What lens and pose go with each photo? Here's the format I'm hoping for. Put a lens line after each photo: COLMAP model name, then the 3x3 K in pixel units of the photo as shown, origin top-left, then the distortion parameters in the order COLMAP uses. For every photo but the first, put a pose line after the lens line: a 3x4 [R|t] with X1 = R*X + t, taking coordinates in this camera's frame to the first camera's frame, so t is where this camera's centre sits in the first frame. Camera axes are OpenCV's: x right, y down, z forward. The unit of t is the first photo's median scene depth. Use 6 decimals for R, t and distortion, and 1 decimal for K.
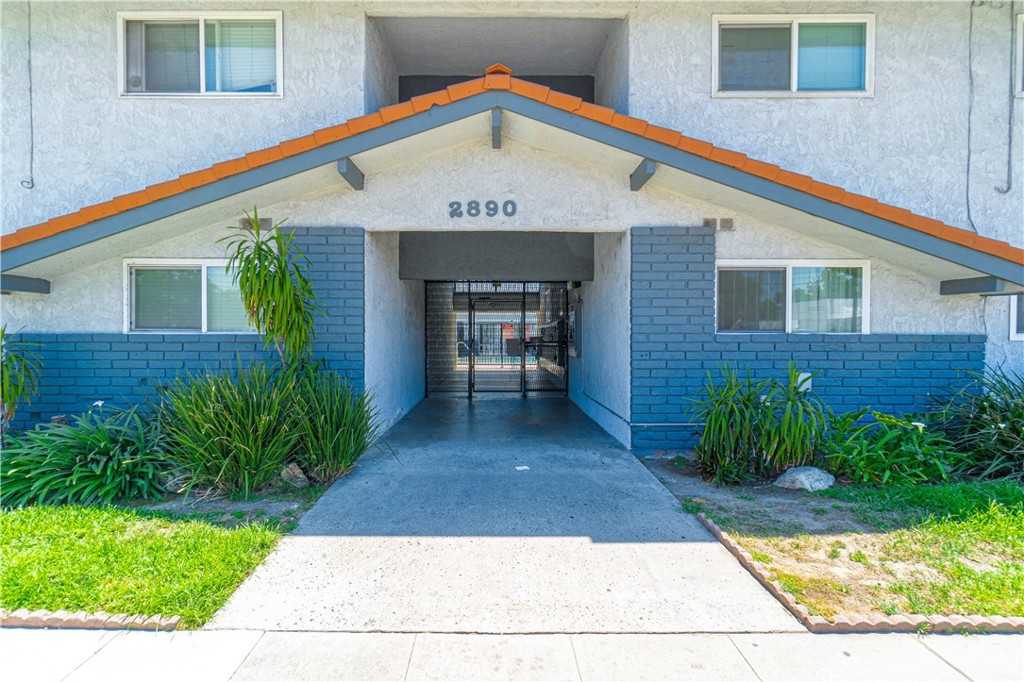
lens RADIAL K [[450.7, 0, 491.5], [0, 450.7, 340.8], [0, 0, 1]] dist [0.001046, -0.001551]
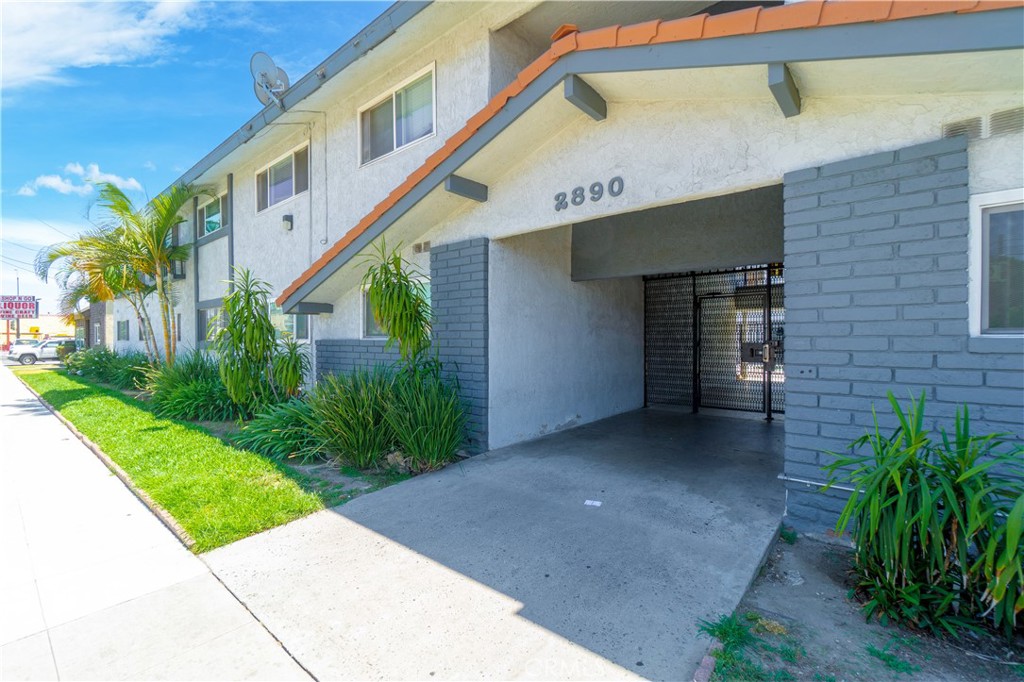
lens RADIAL K [[450.7, 0, 510.3], [0, 450.7, 341.4], [0, 0, 1]] dist [0.001046, -0.001551]
pose [[0.758159, -0.000698, -0.652069, 0.435729], [-0.001833, 0.999993, -0.003203, -0.007366], [0.652067, 0.003624, 0.758153, 0.250832]]
